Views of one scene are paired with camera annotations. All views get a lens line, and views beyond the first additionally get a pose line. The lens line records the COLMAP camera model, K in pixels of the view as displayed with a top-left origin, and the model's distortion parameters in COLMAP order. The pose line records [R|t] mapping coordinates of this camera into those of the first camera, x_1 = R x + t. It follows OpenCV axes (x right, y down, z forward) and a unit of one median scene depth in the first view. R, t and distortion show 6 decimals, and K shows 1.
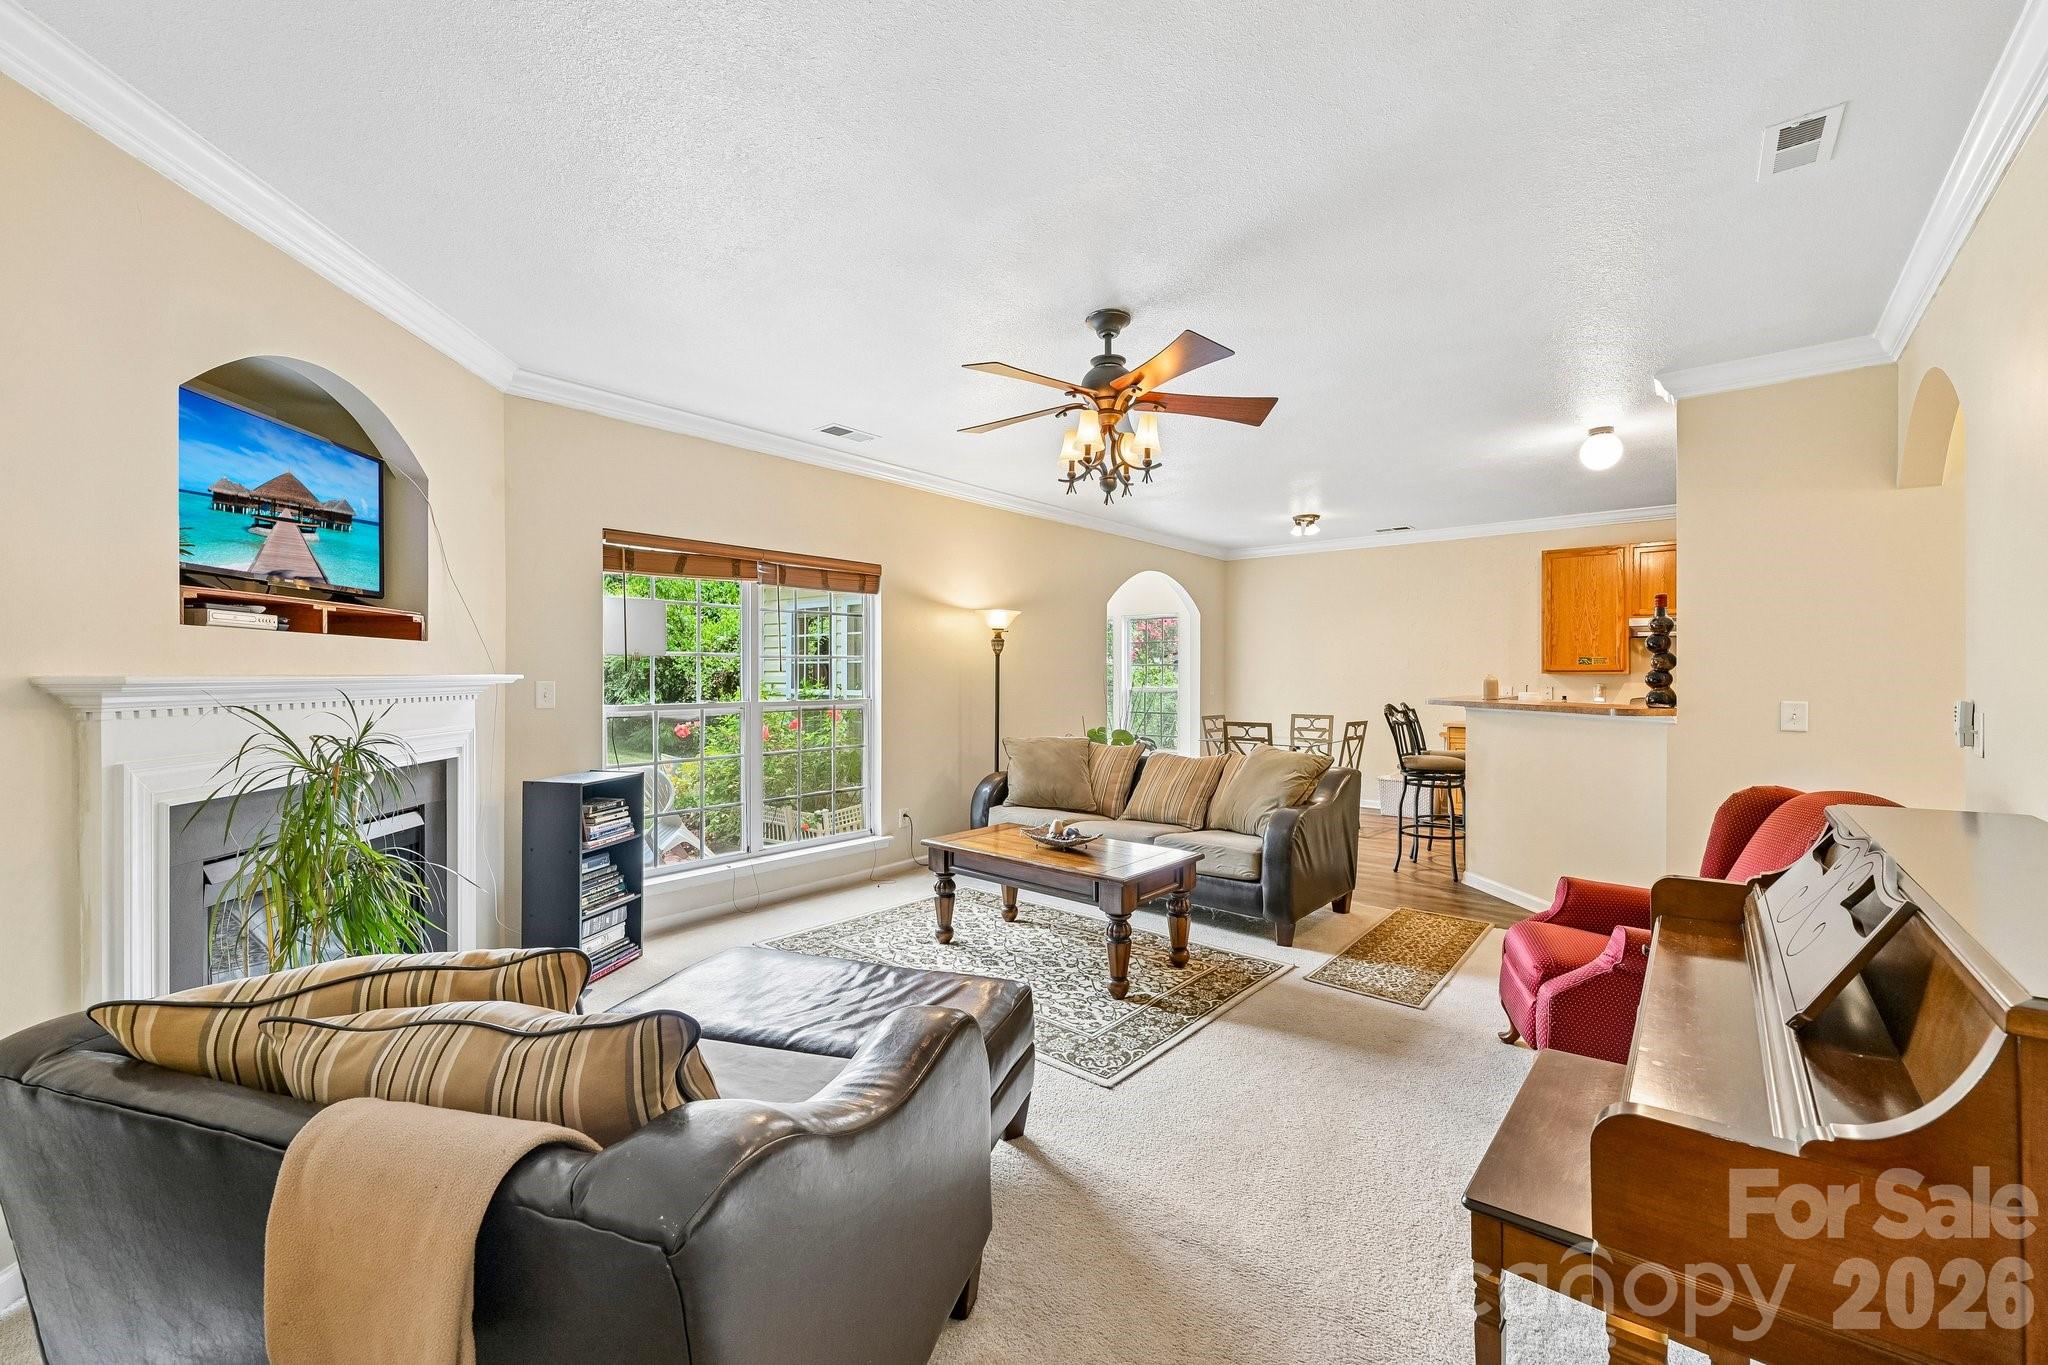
lens RADIAL K [[804.0, 0, 1036.9], [0, 804.0, 676.5], [0, 0, 1]] dist [-0.001796, -0.000692]
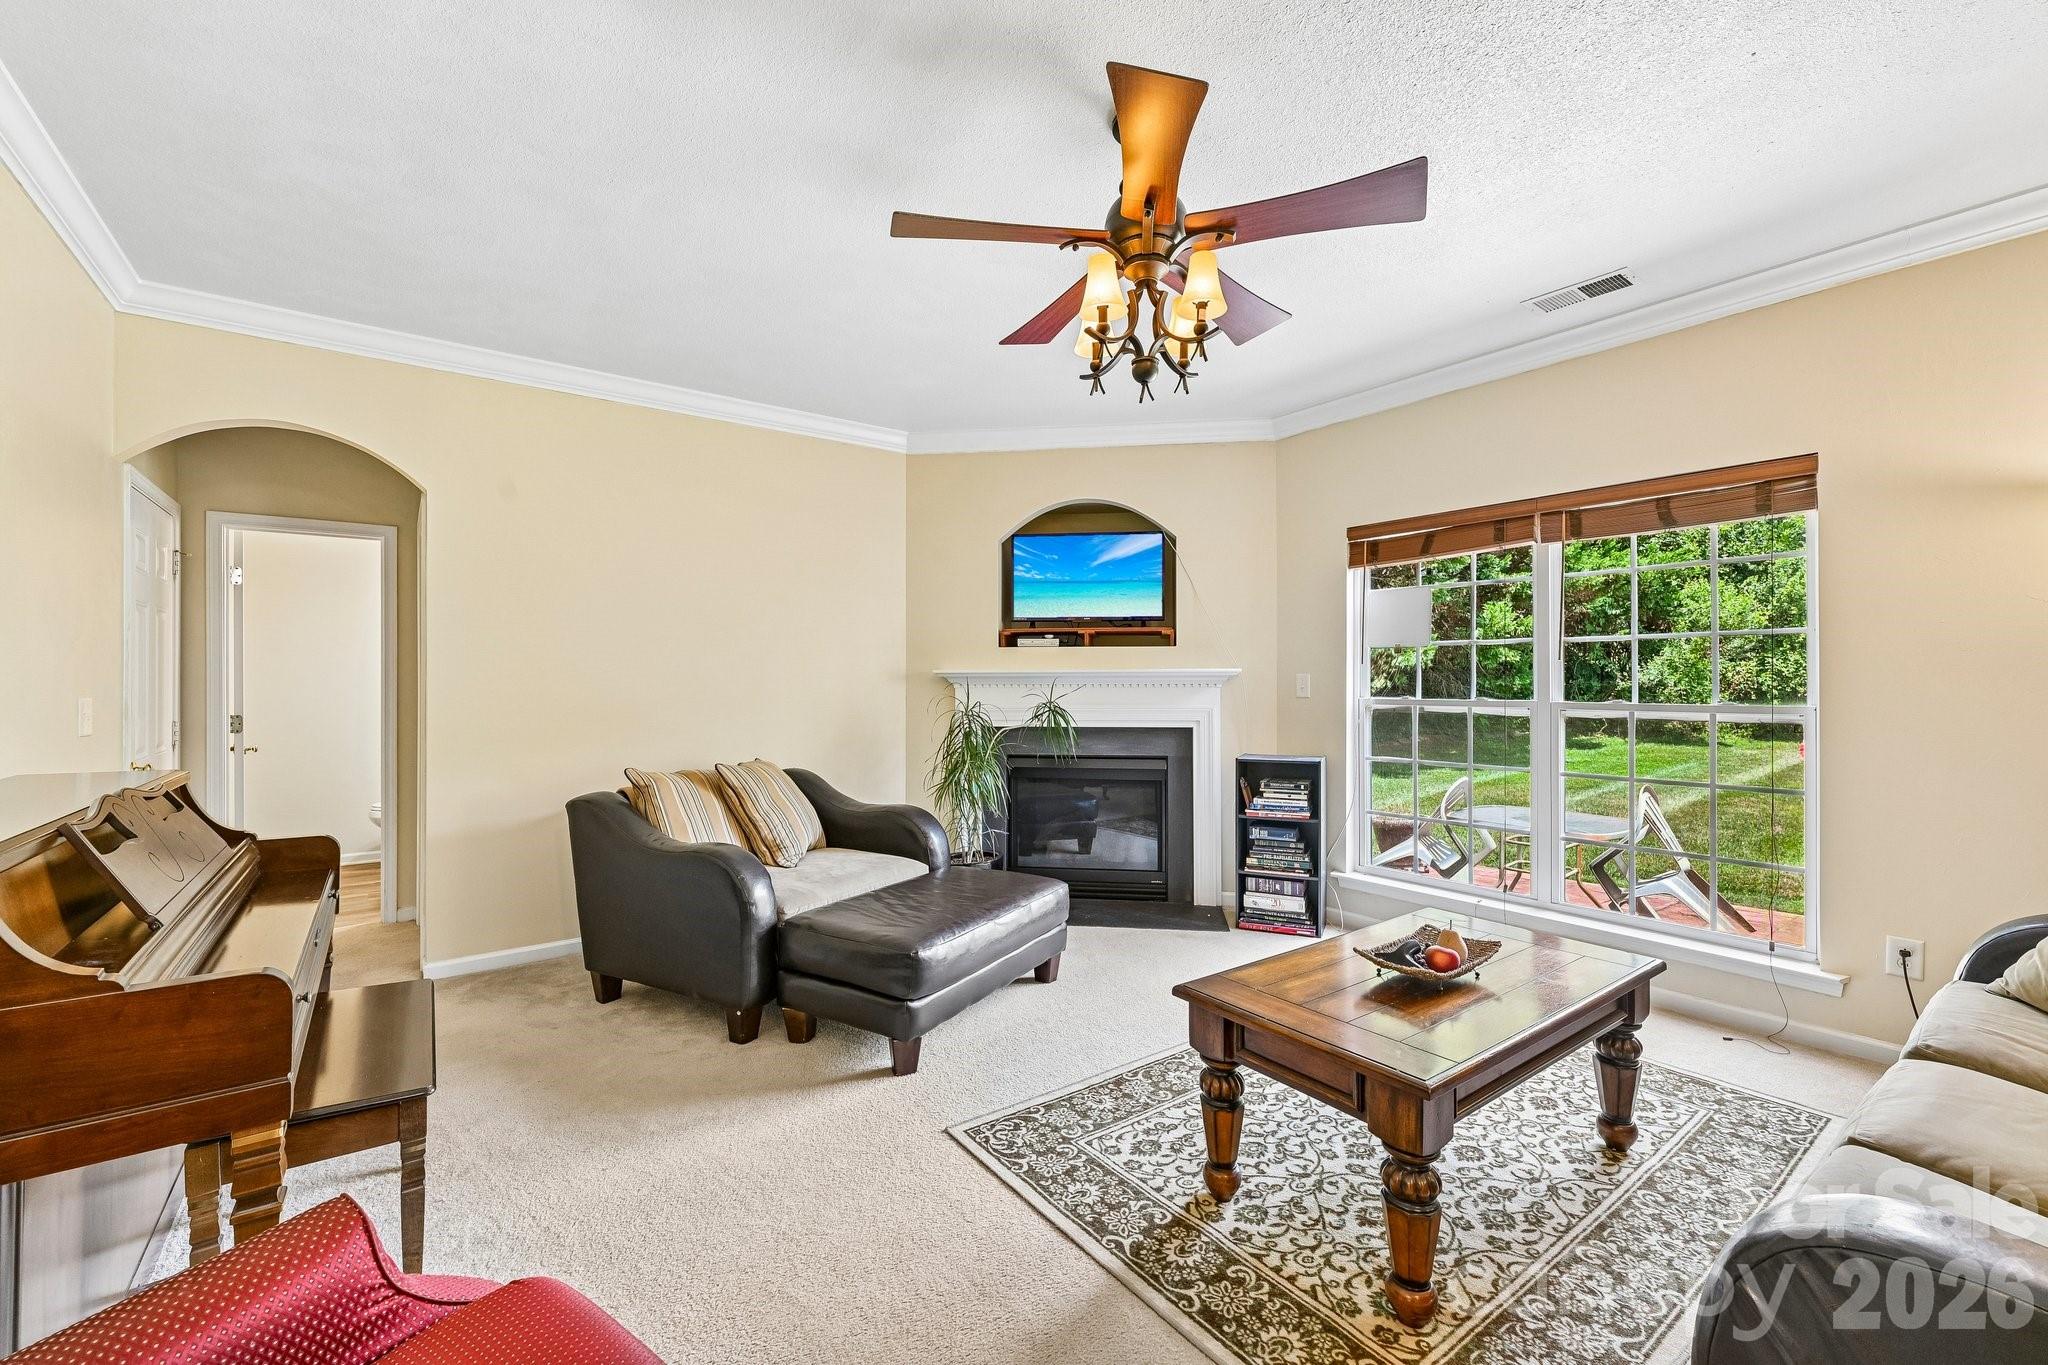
lens RADIAL K [[835.4, 0, 1014.7], [0, 835.4, 681.0], [0, 0, 1]] dist [0.000759, 0.000098]
pose [[-0.236416, 0.002334, -0.971649, 0.562192], [-0.000407, 0.999997, 0.002501, 0.011224], [0.971652, 0.000987, -0.236415, 0.755633]]
